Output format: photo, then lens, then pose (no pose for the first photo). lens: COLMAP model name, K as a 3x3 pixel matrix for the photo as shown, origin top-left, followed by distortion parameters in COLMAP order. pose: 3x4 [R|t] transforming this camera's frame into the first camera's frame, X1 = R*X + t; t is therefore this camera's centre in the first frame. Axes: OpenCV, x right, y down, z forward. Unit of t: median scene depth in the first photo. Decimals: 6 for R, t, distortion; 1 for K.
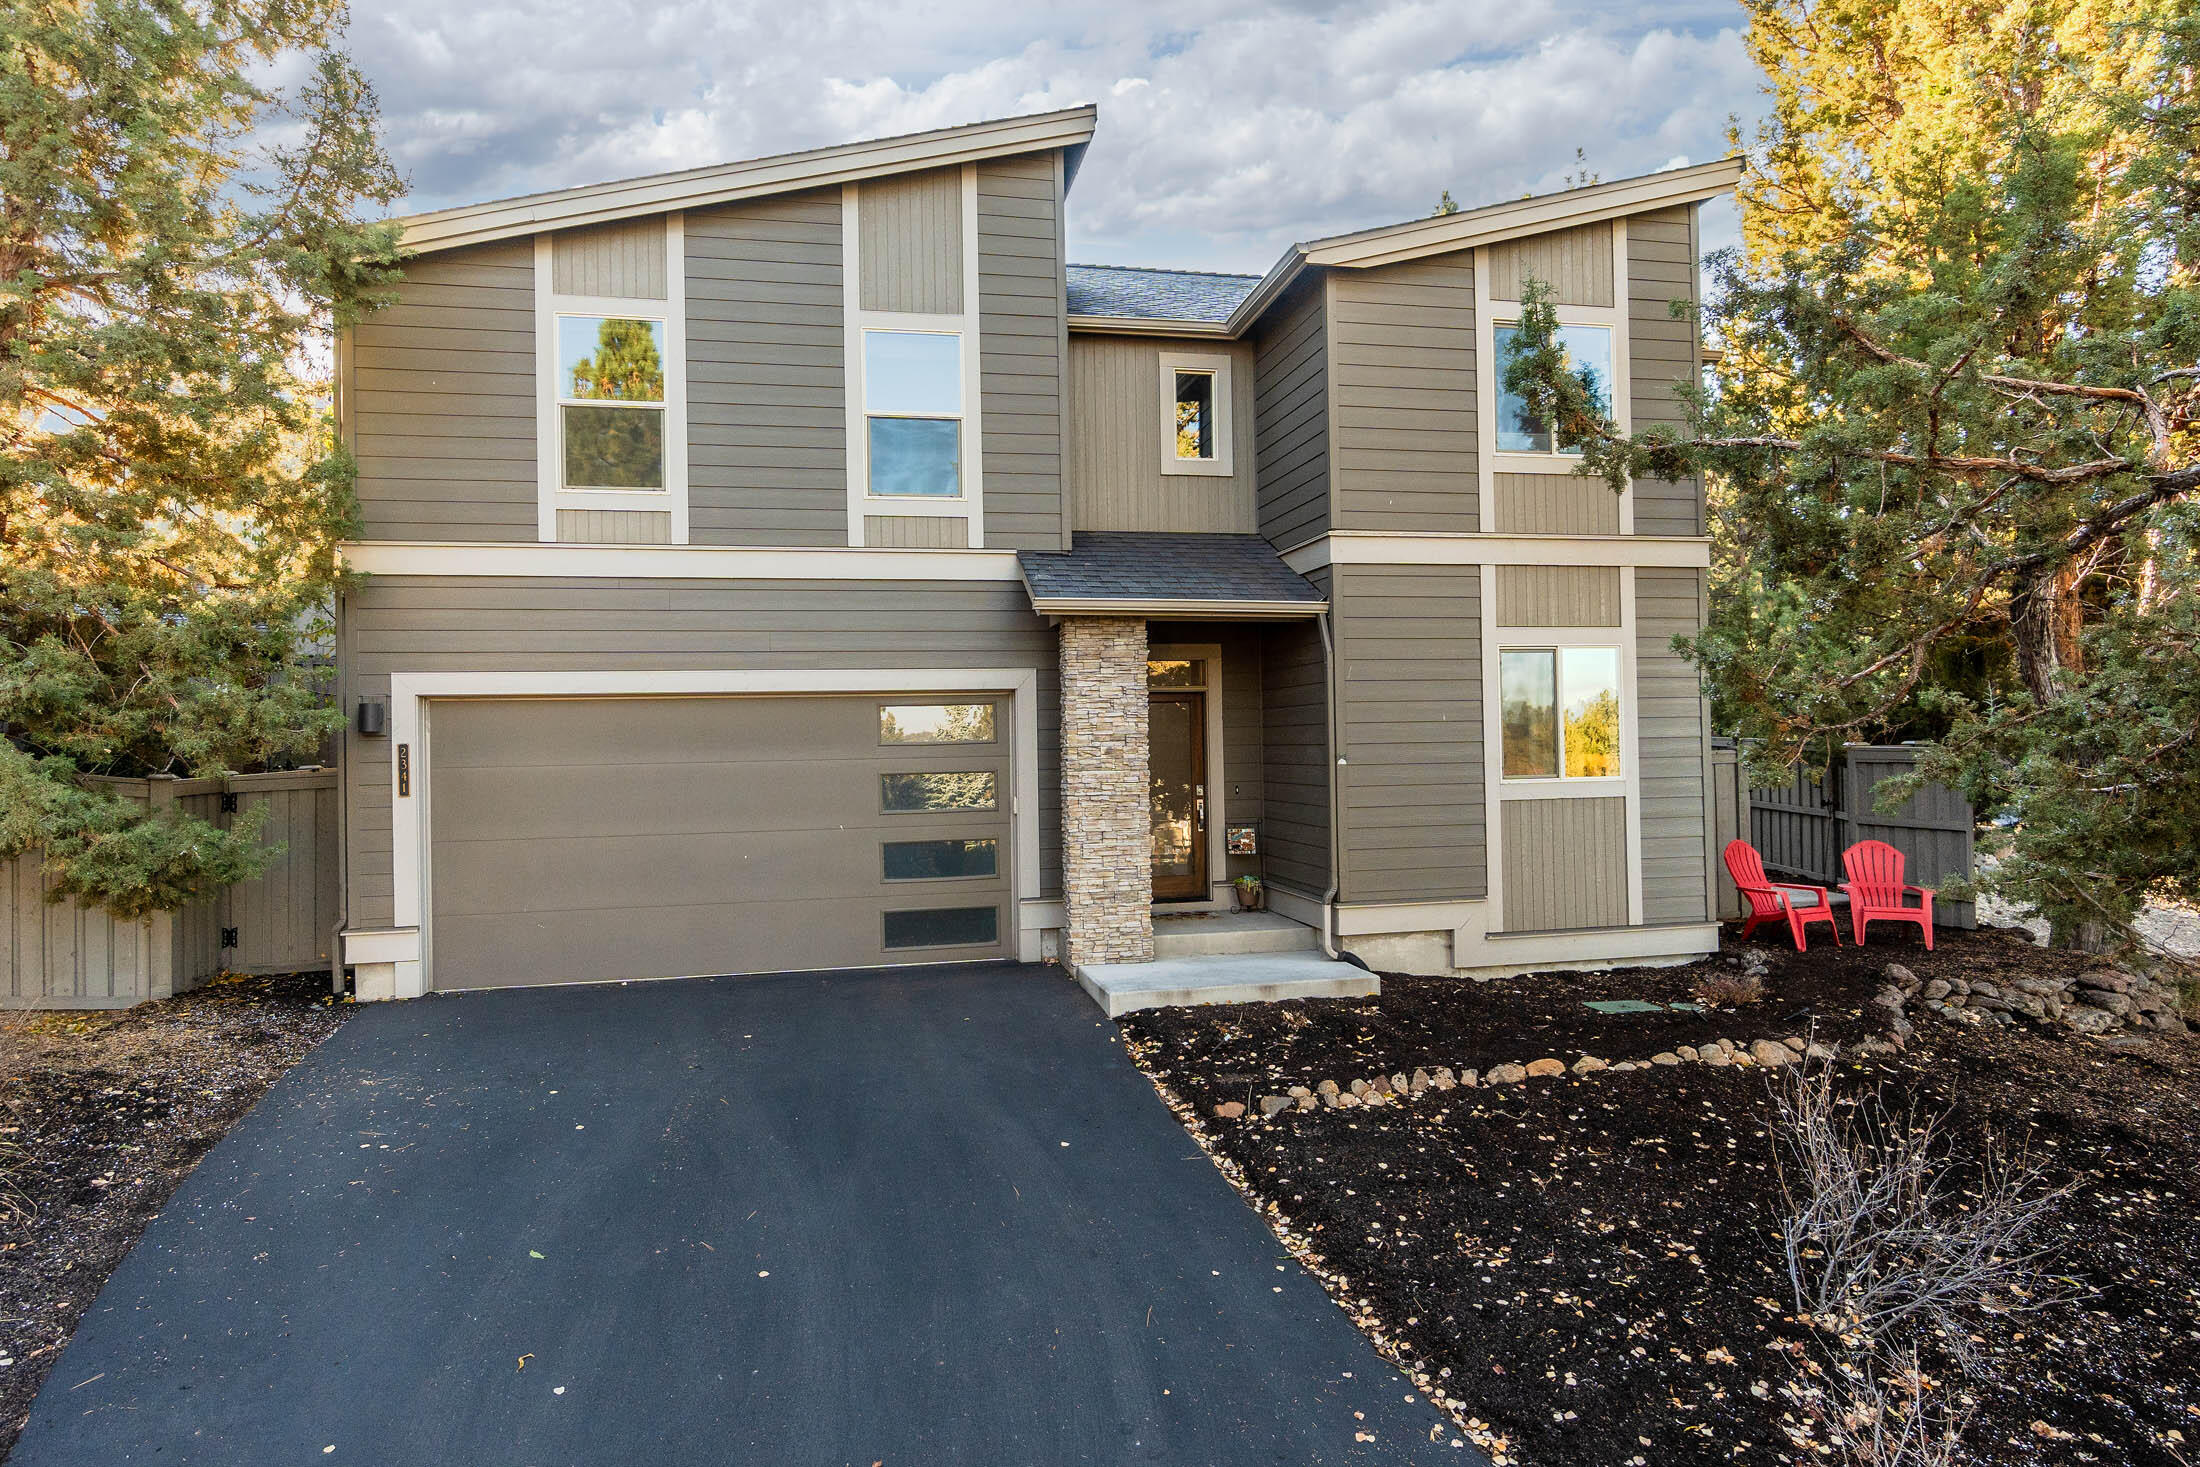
lens RADIAL K [[1265.3, 0, 1102.6], [0, 1265.3, 727.5], [0, 0, 1]] dist [0.003702, -0.000888]
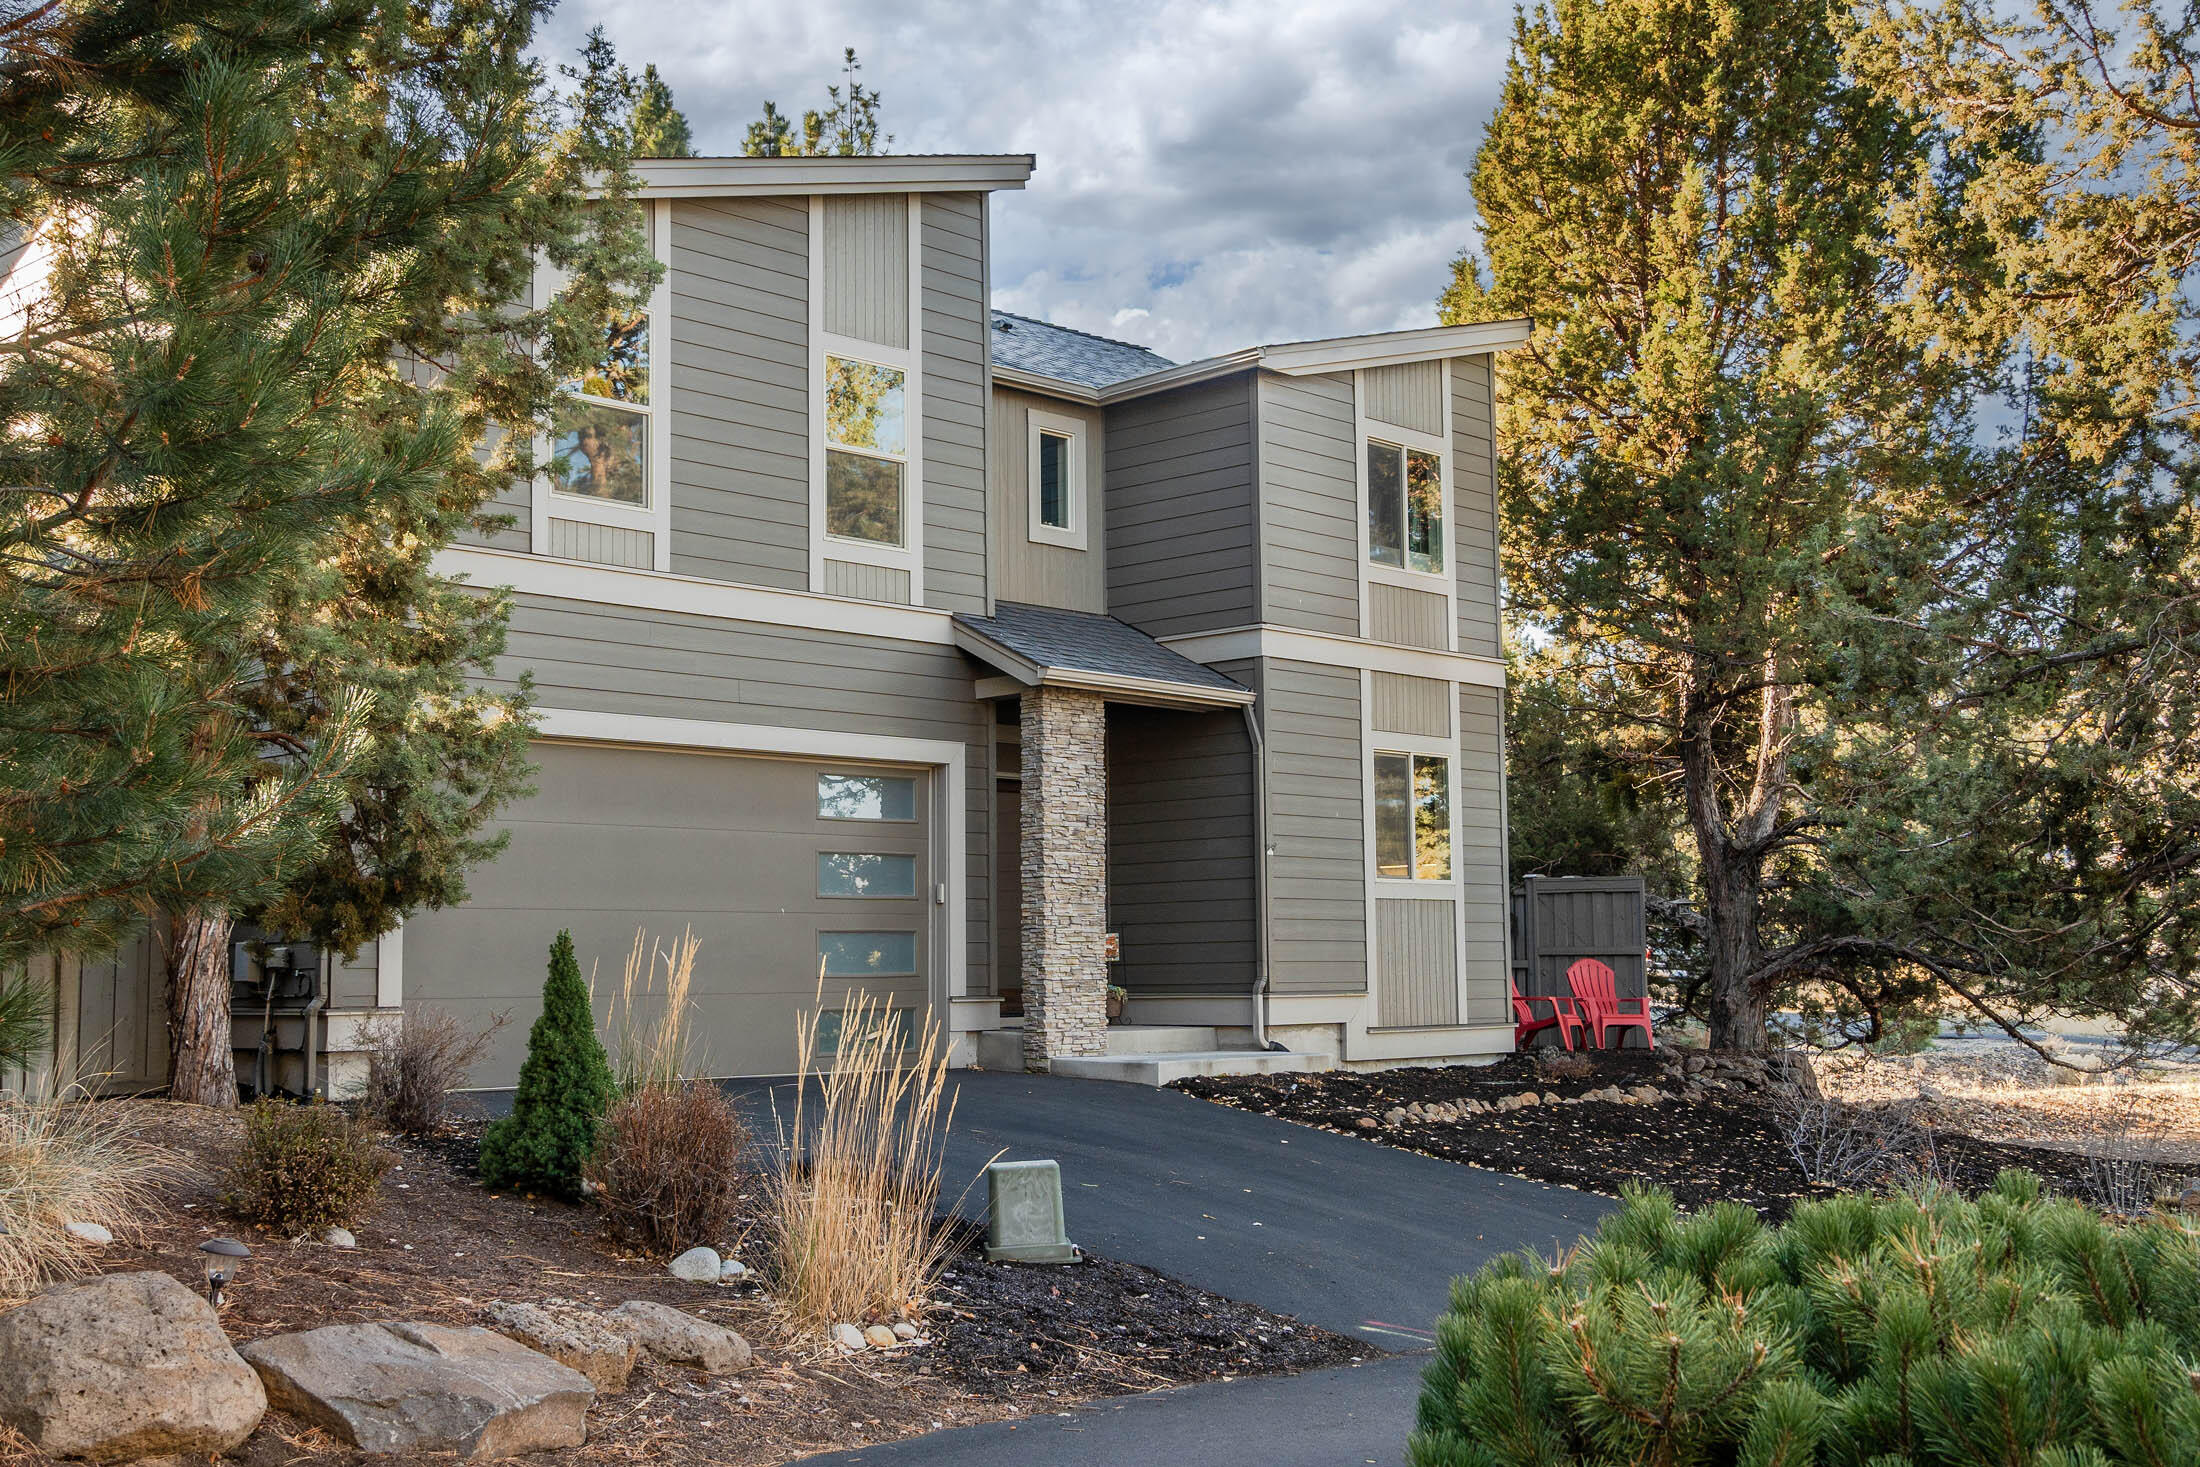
lens RADIAL K [[2577.5, 0, 1098.9], [0, 2577.5, 735.1], [0, 0, 1]] dist [-0.015966, 0.000000]
pose [[0.819662, 0.063749, 0.569289, -1.070863], [-0.006840, 0.994807, -0.101550, 0.140621], [-0.572806, 0.079343, 0.815842, -0.587231]]
